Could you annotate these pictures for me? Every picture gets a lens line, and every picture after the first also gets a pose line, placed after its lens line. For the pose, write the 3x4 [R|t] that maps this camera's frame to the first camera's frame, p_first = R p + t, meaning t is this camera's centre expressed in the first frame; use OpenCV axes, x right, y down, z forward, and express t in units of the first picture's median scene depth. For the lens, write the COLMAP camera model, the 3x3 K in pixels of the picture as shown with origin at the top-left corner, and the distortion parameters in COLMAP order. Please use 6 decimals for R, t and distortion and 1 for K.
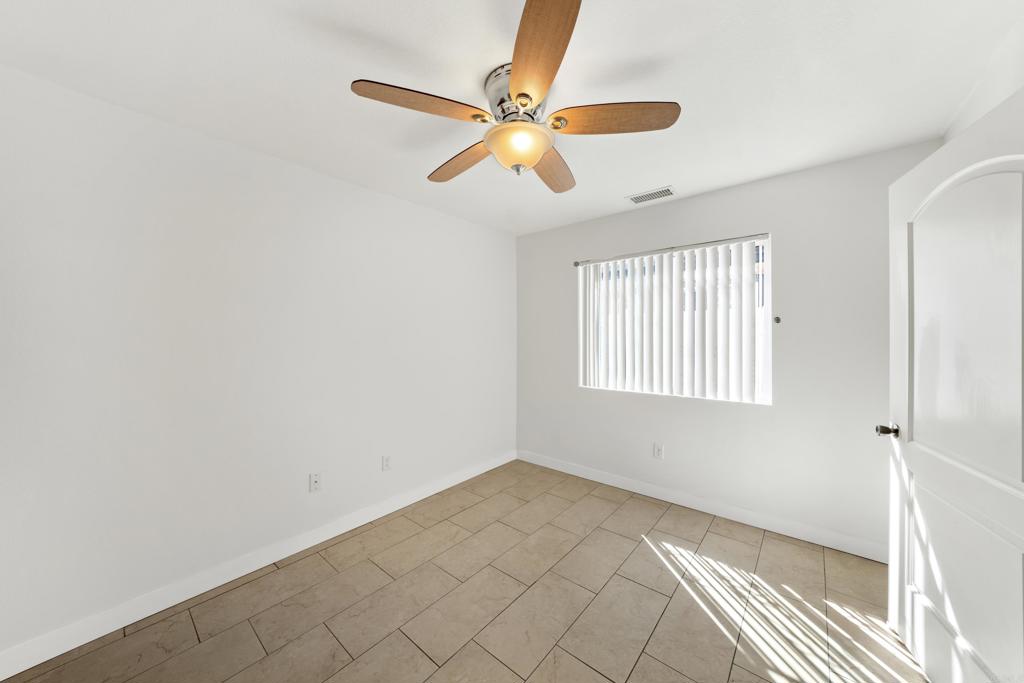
lens RADIAL K [[358.9, 0, 513.0], [0, 358.9, 340.6], [0, 0, 1]] dist [-0.001523, -0.000038]
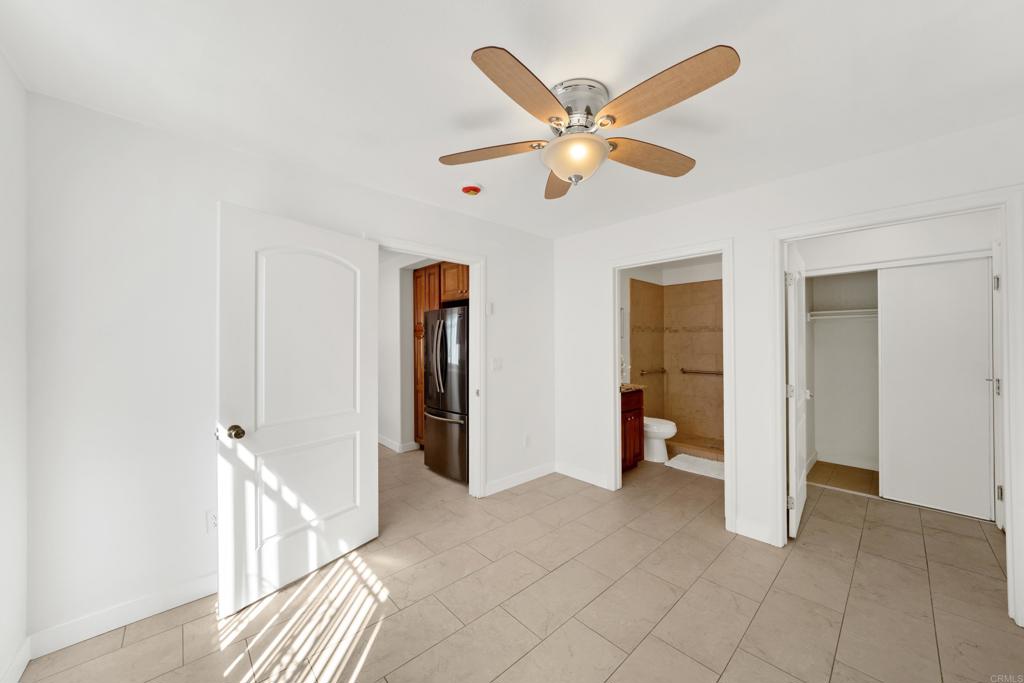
lens RADIAL K [[358.9, 0, 520.4], [0, 358.9, 342.2], [0, 0, 1]] dist [-0.001523, -0.000038]
pose [[-0.995333, 0.011870, 0.095770, 0.073981], [0.011303, 0.999915, -0.006454, 0.000361], [-0.095838, -0.005342, -0.995383, 1.996210]]
